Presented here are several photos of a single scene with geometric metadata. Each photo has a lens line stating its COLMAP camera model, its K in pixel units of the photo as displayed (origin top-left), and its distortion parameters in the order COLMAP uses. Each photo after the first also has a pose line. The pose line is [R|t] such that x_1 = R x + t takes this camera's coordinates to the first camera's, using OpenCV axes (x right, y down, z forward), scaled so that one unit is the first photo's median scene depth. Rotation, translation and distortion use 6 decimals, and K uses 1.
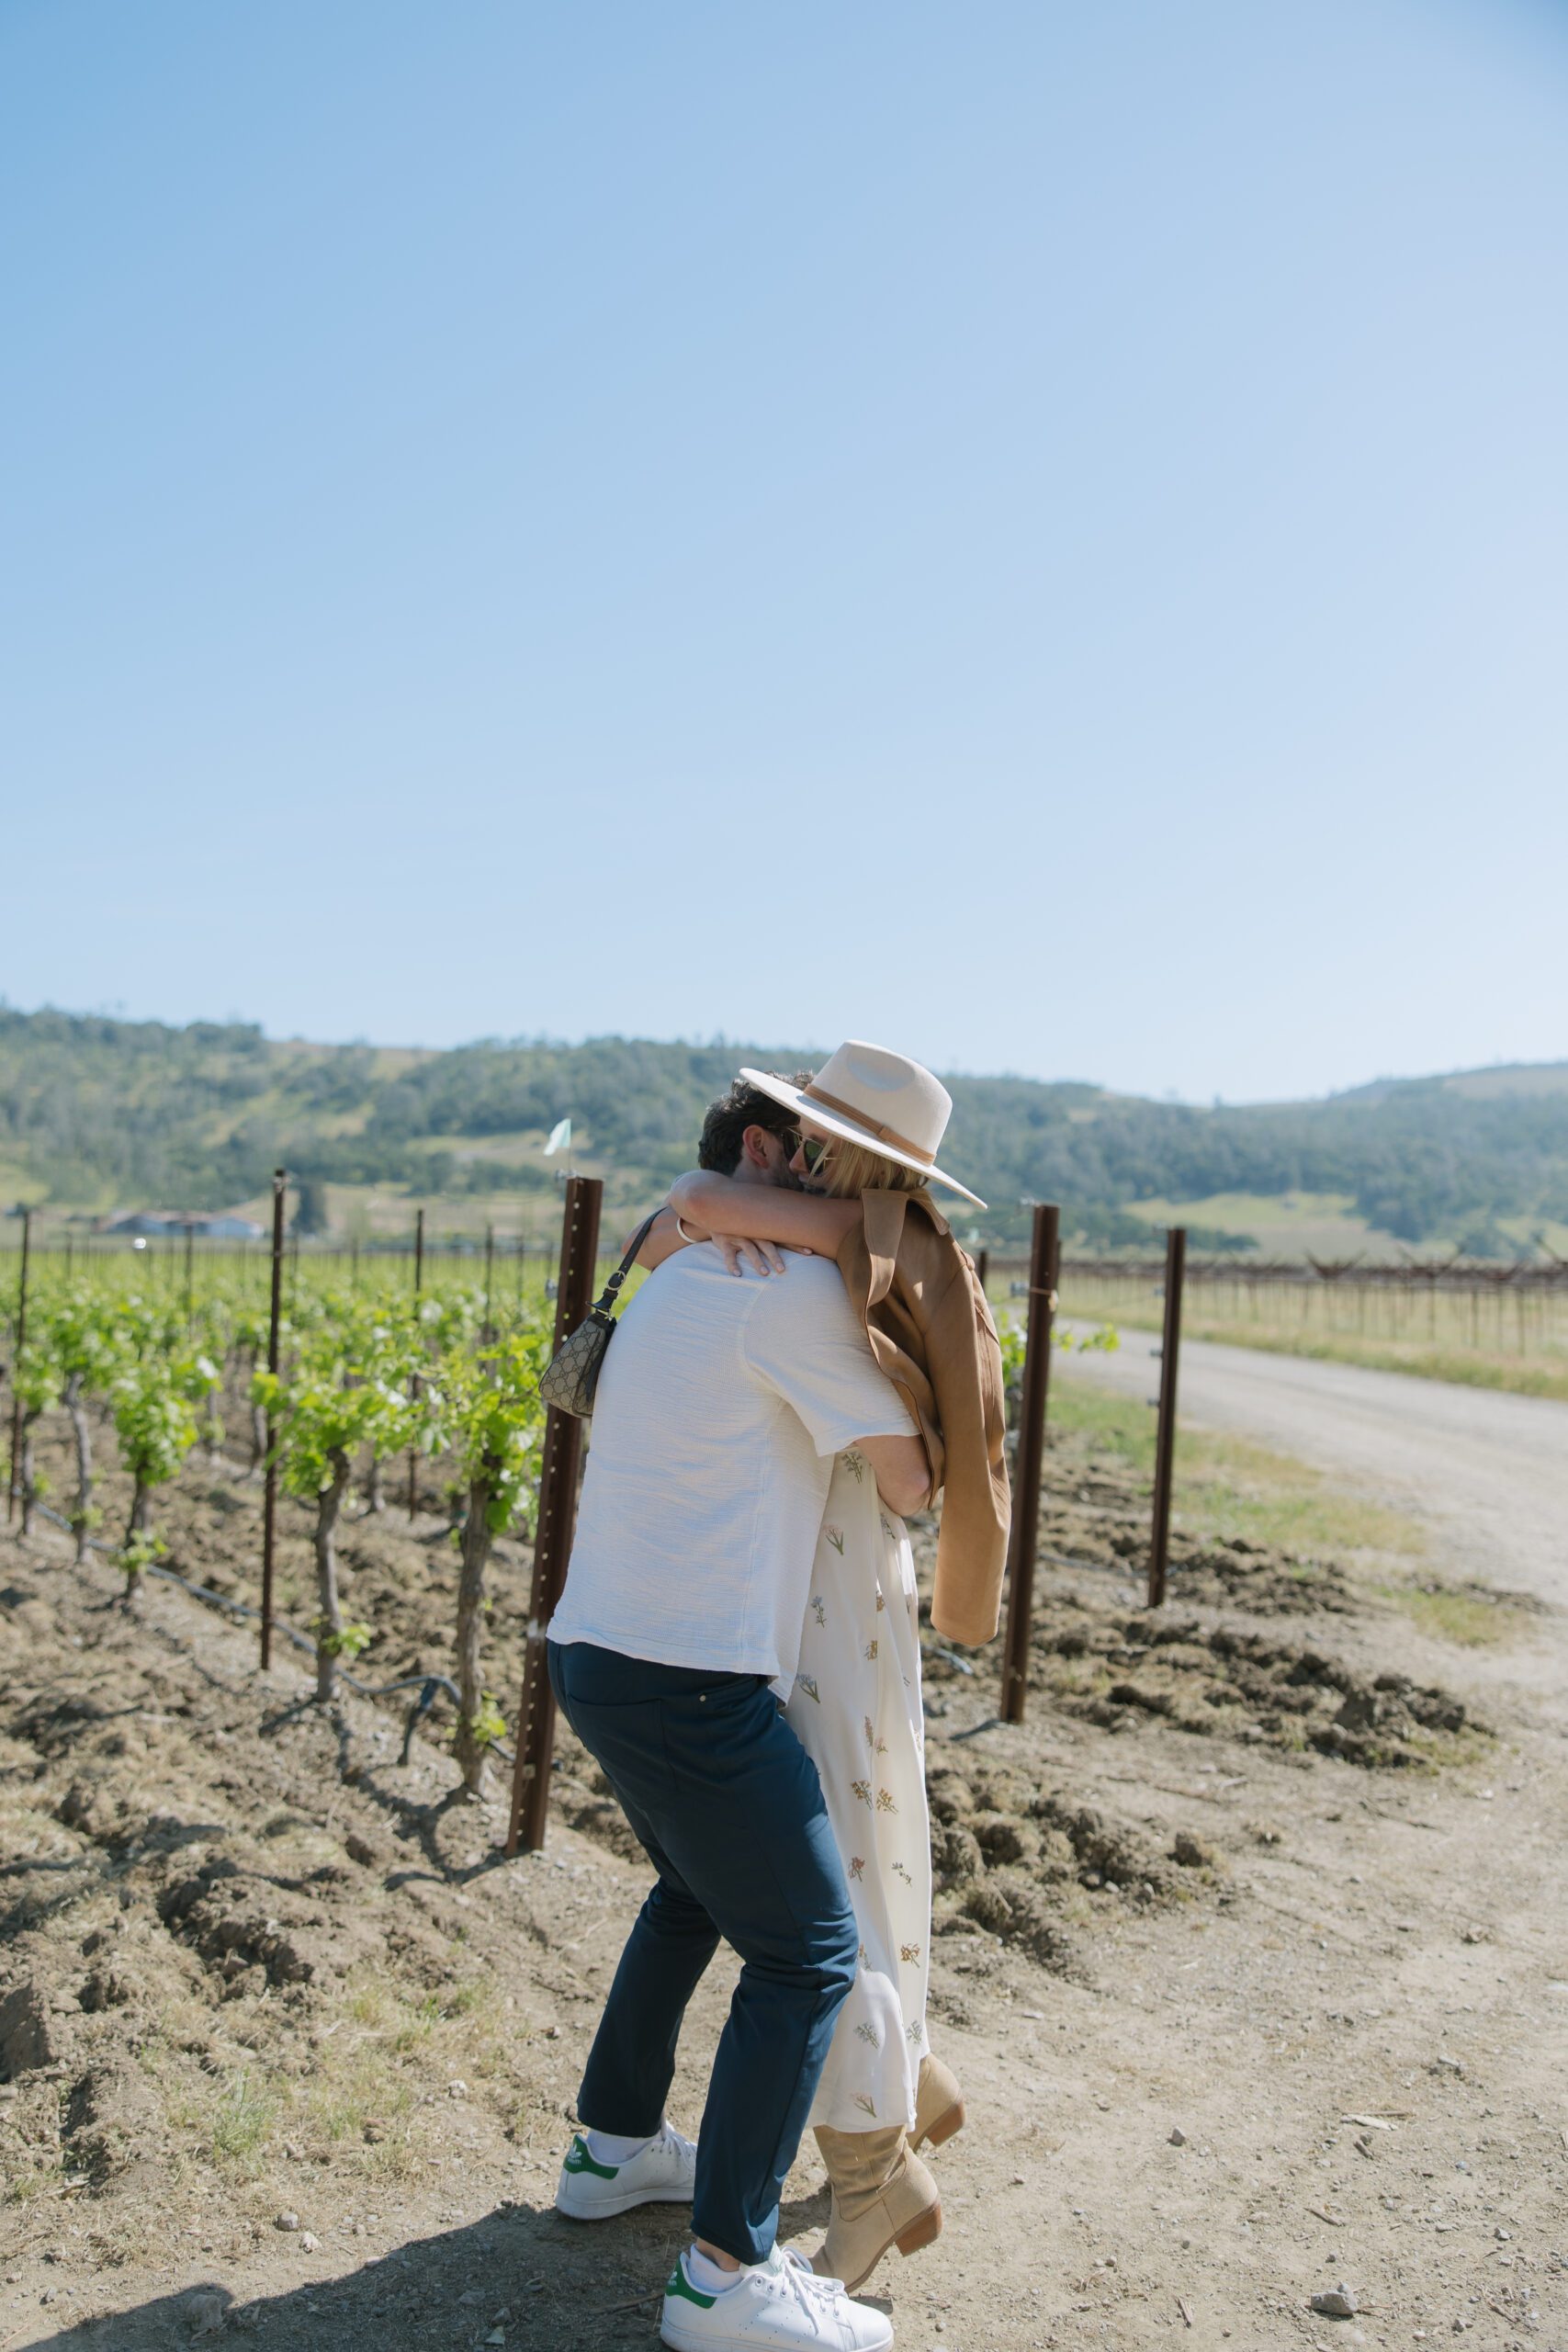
lens RADIAL K [[2029.5, 0, 738.8], [0, 2029.5, 1182.1], [0, 0, 1]] dist [-0.006177, 0.017145]
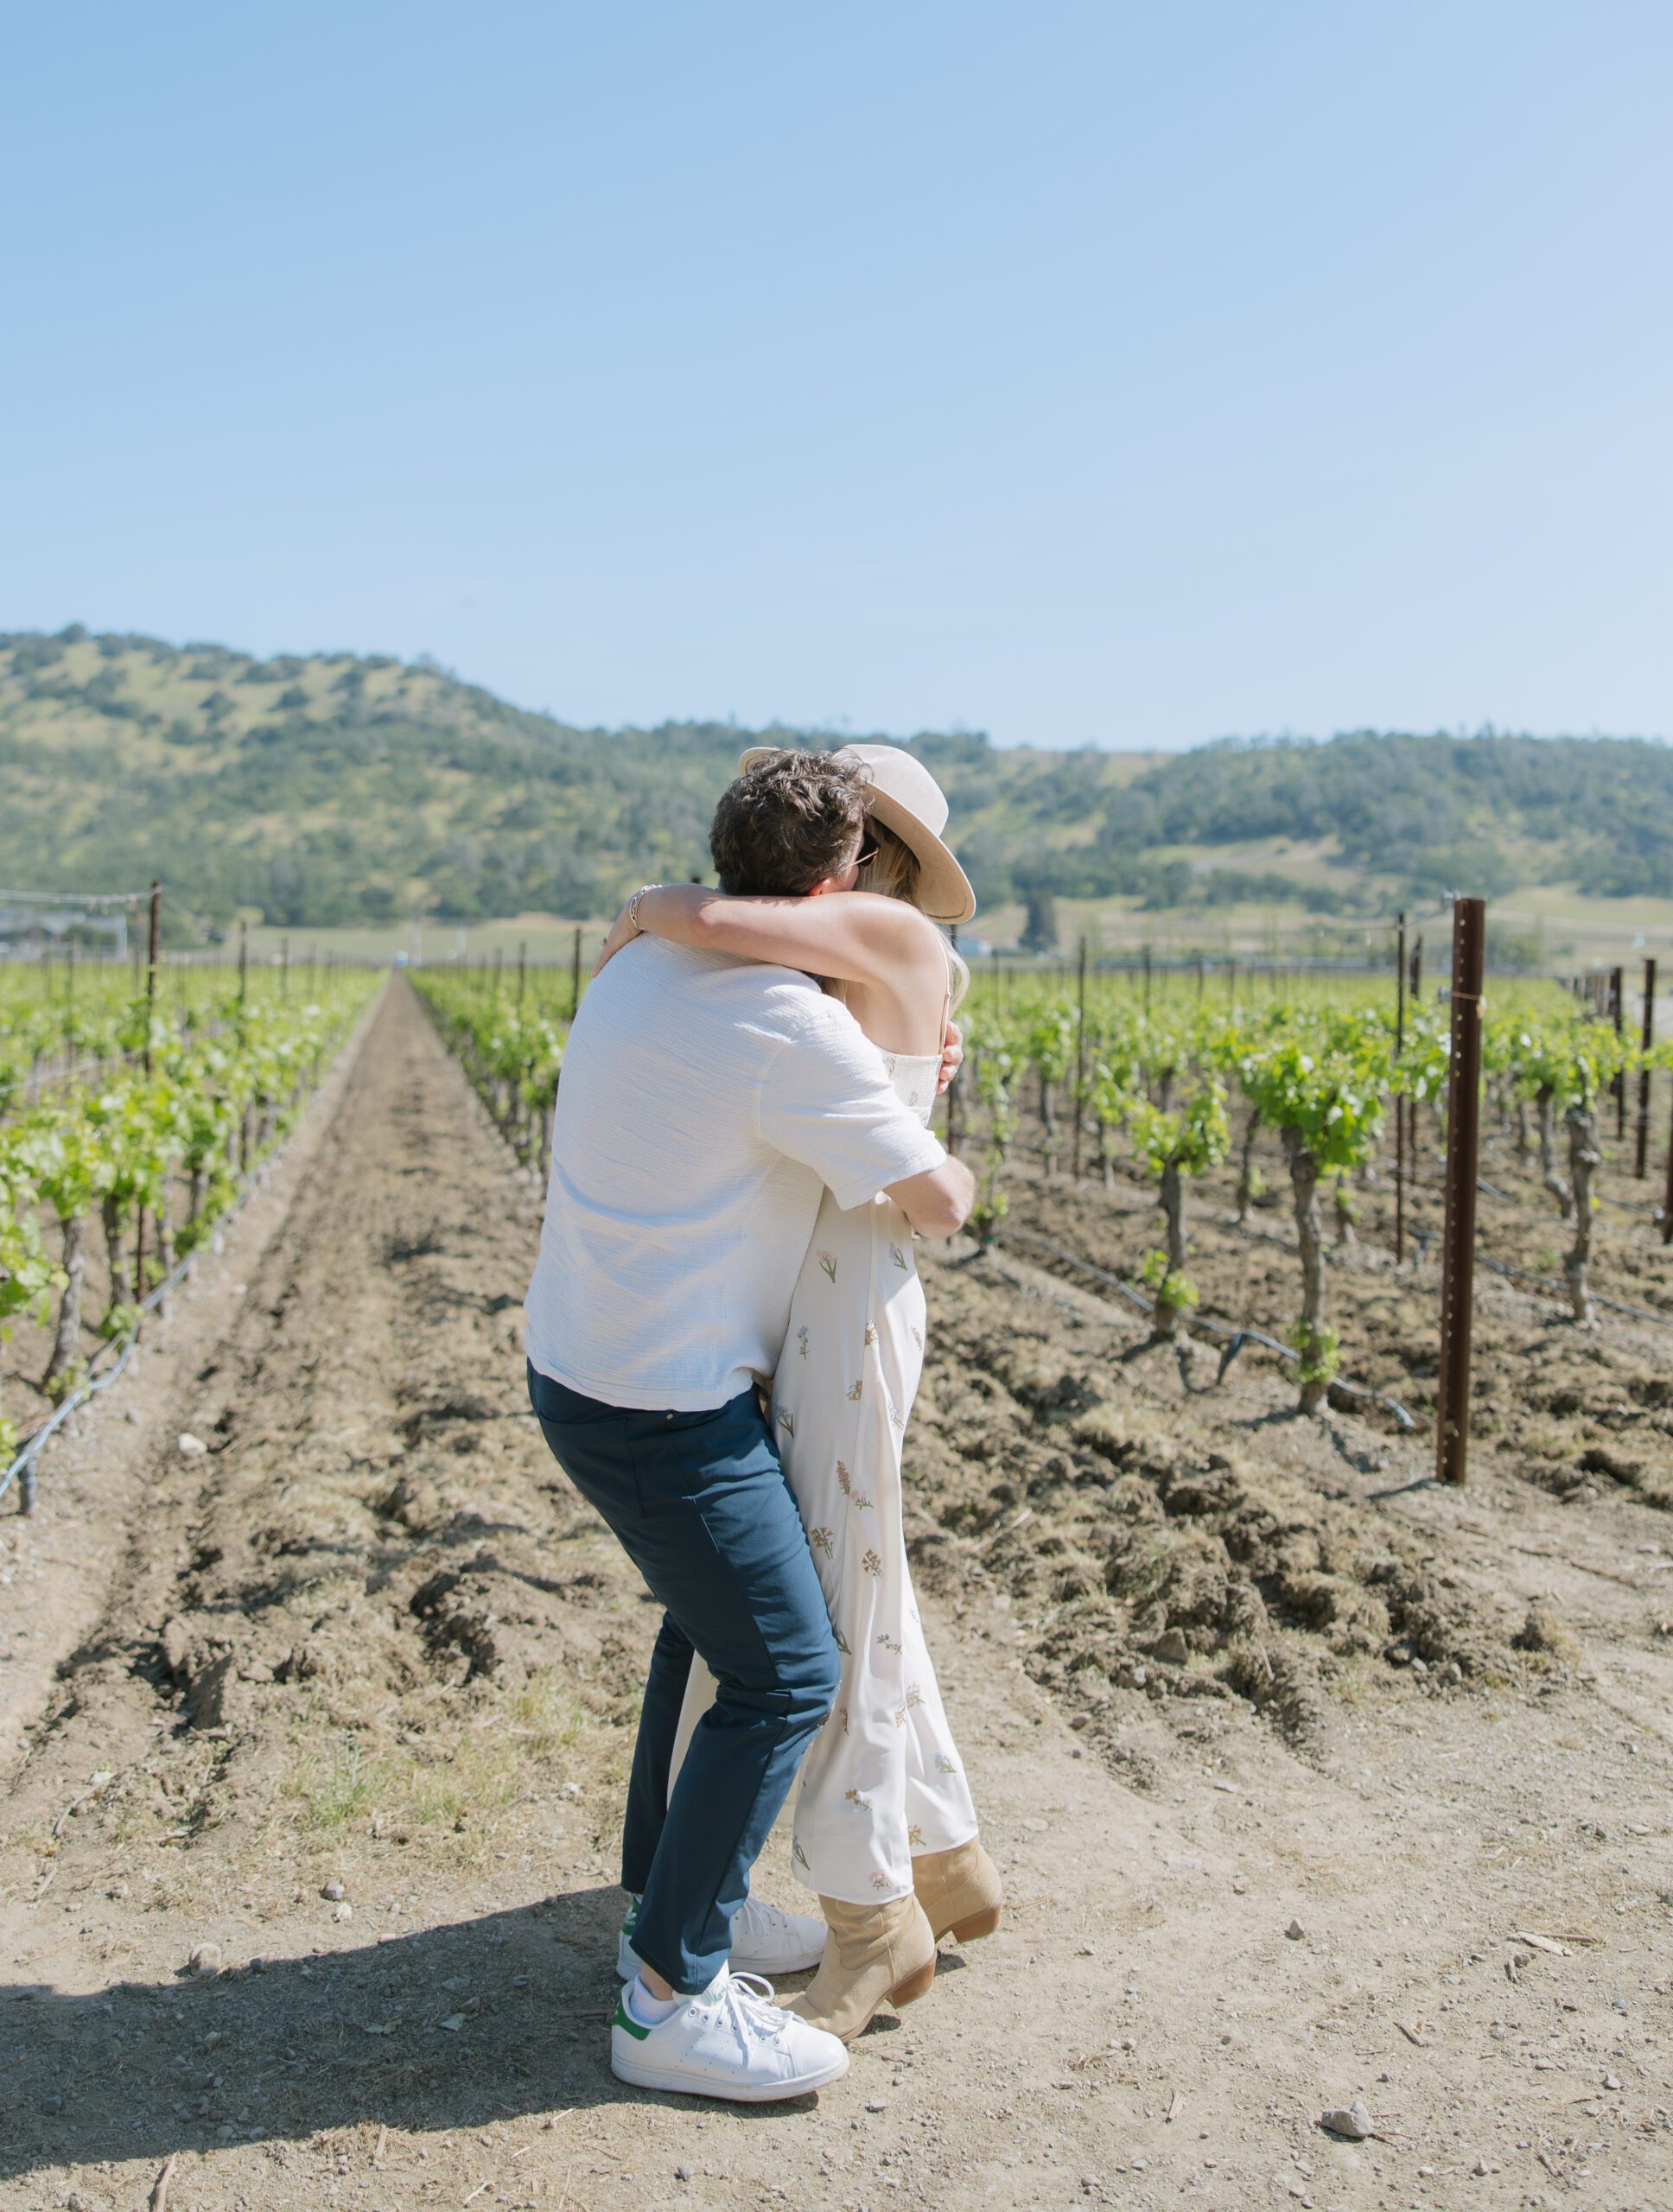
lens RADIAL K [[2176.4, 0, 829.8], [0, 2176.4, 880.0], [0, 0, 1]] dist [-0.011280, 0.020573]
pose [[0.952816, -0.019506, -0.302921, 0.168736], [0.017424, 0.999802, -0.009575, 0.007242], [0.303048, 0.003845, 0.952967, 0.012459]]
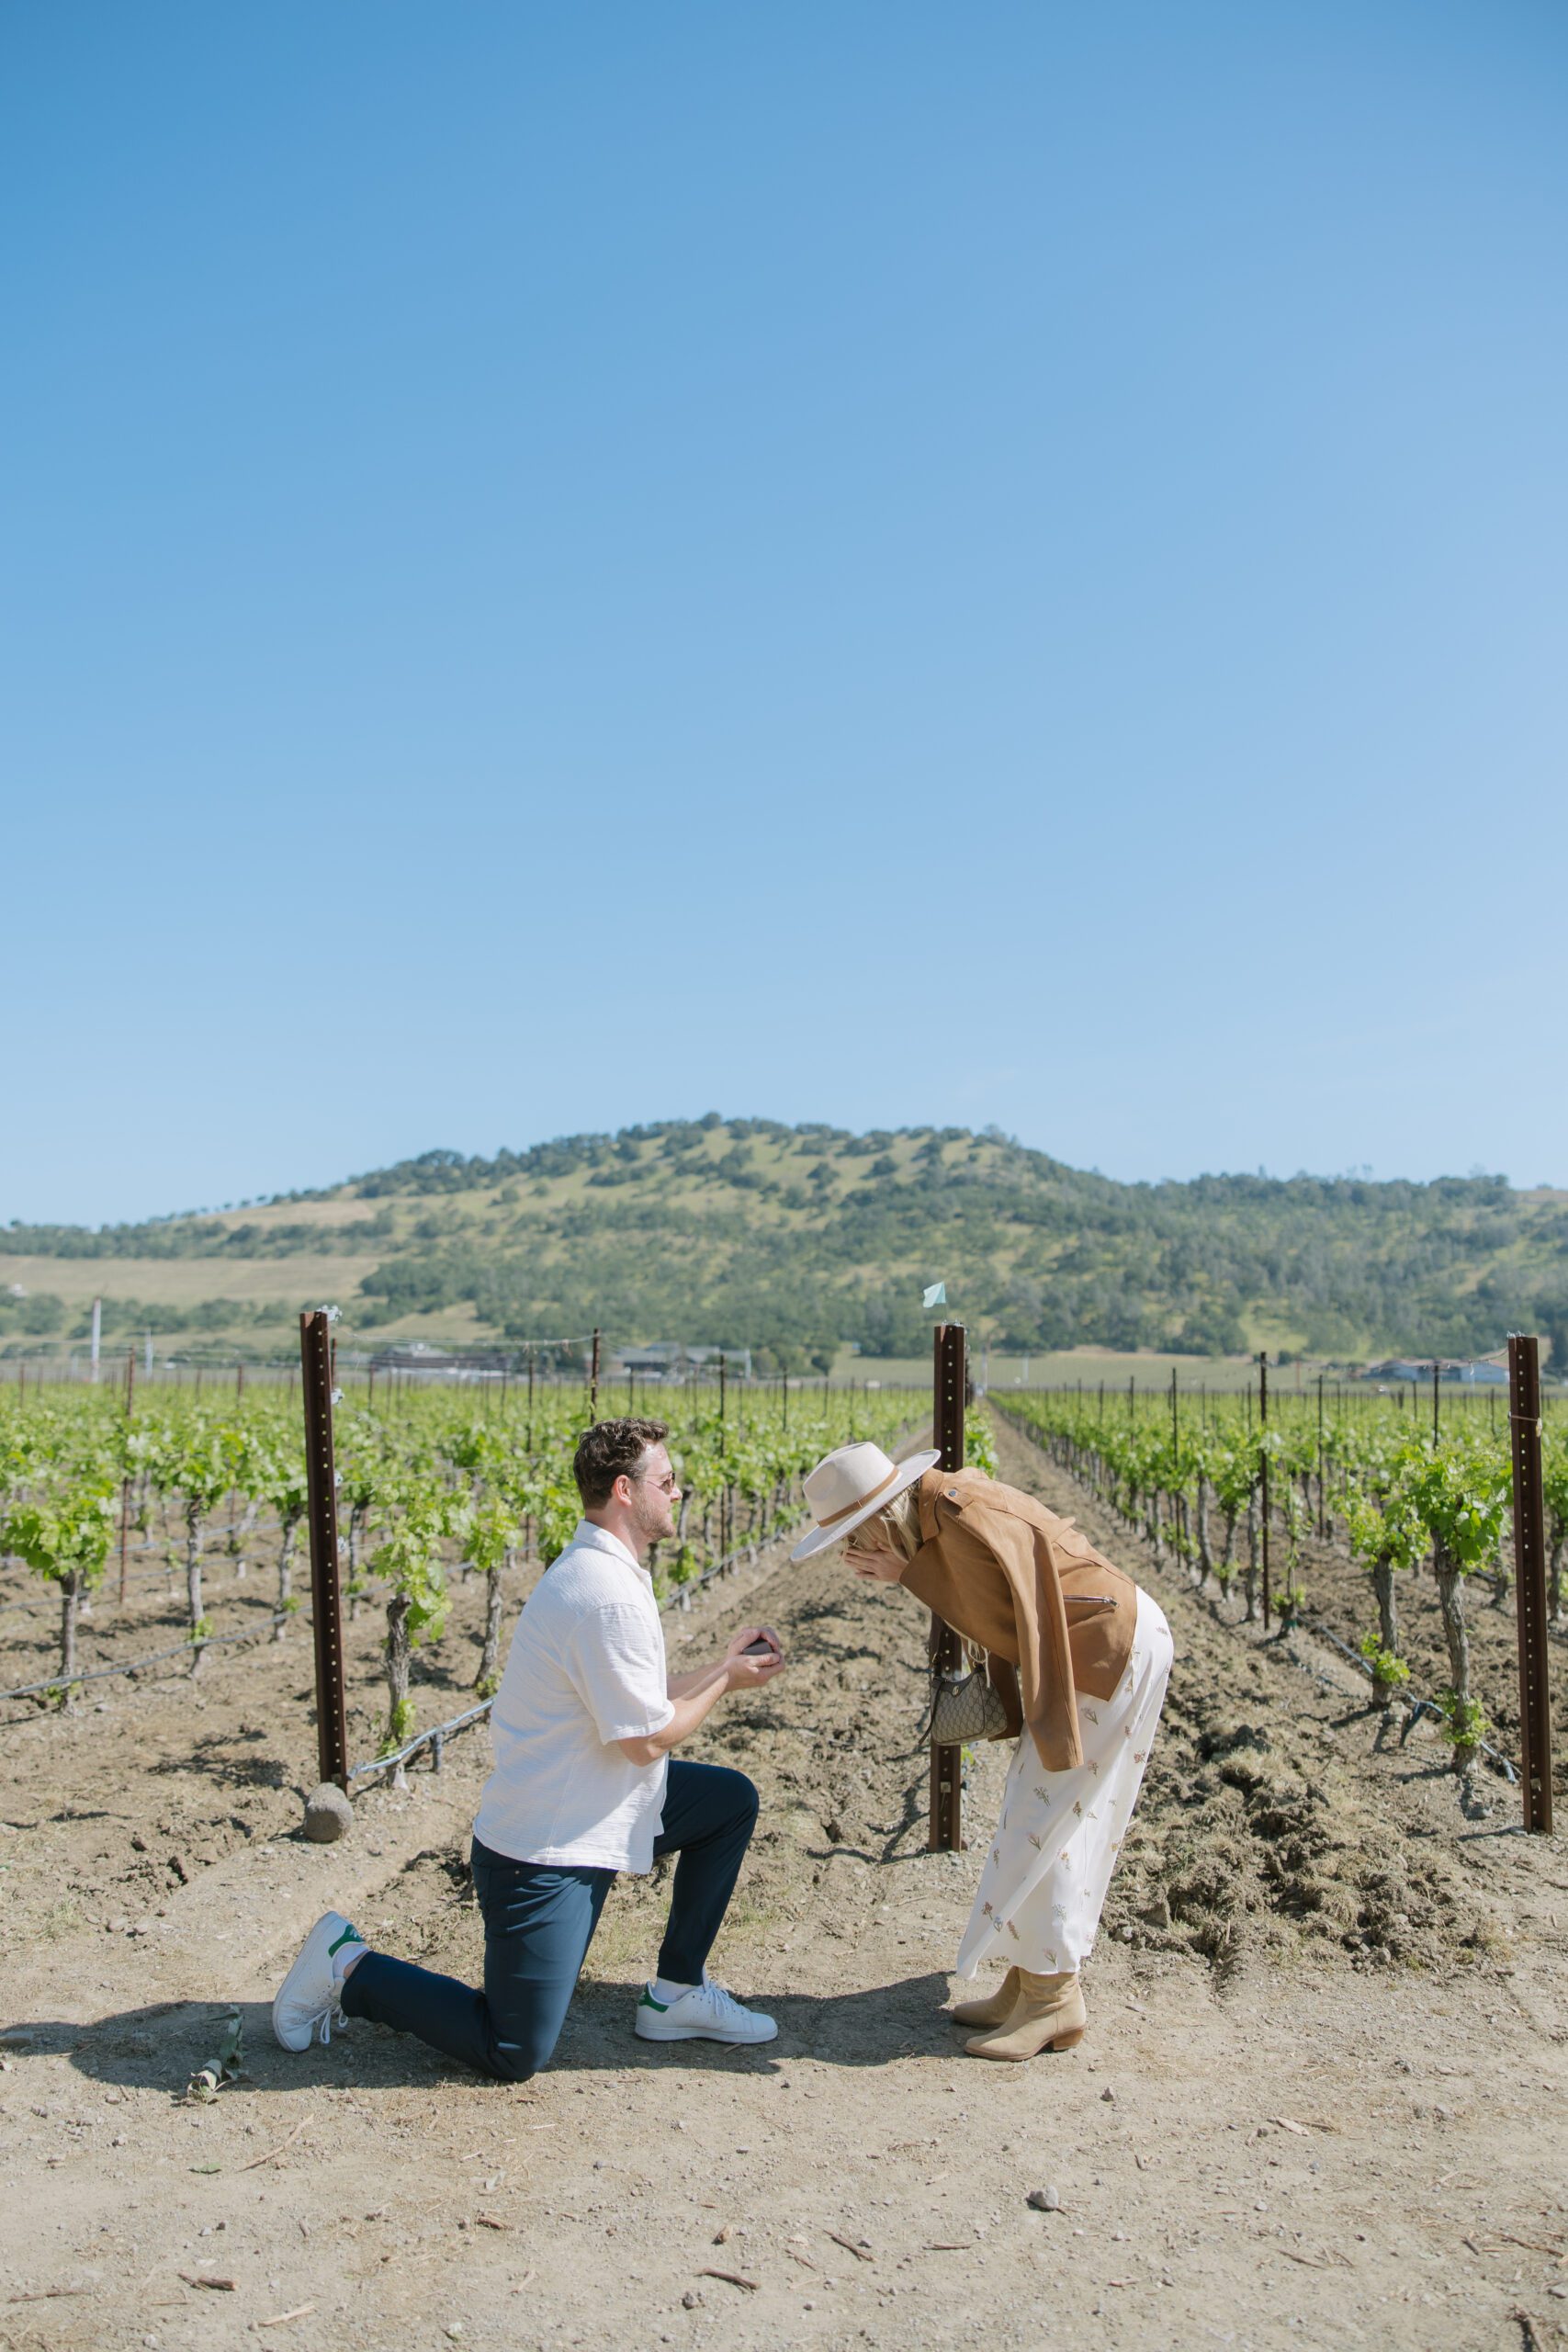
lens RADIAL K [[1867.1, 0, 752.8], [0, 1867.1, 1186.0], [0, 0, 1]] dist [0.014811, -0.003096]
pose [[0.811277, -0.069183, -0.580555, 0.391183], [0.023678, 0.996047, -0.085609, 0.006505], [0.584183, 0.055706, 0.809708, -0.042964]]
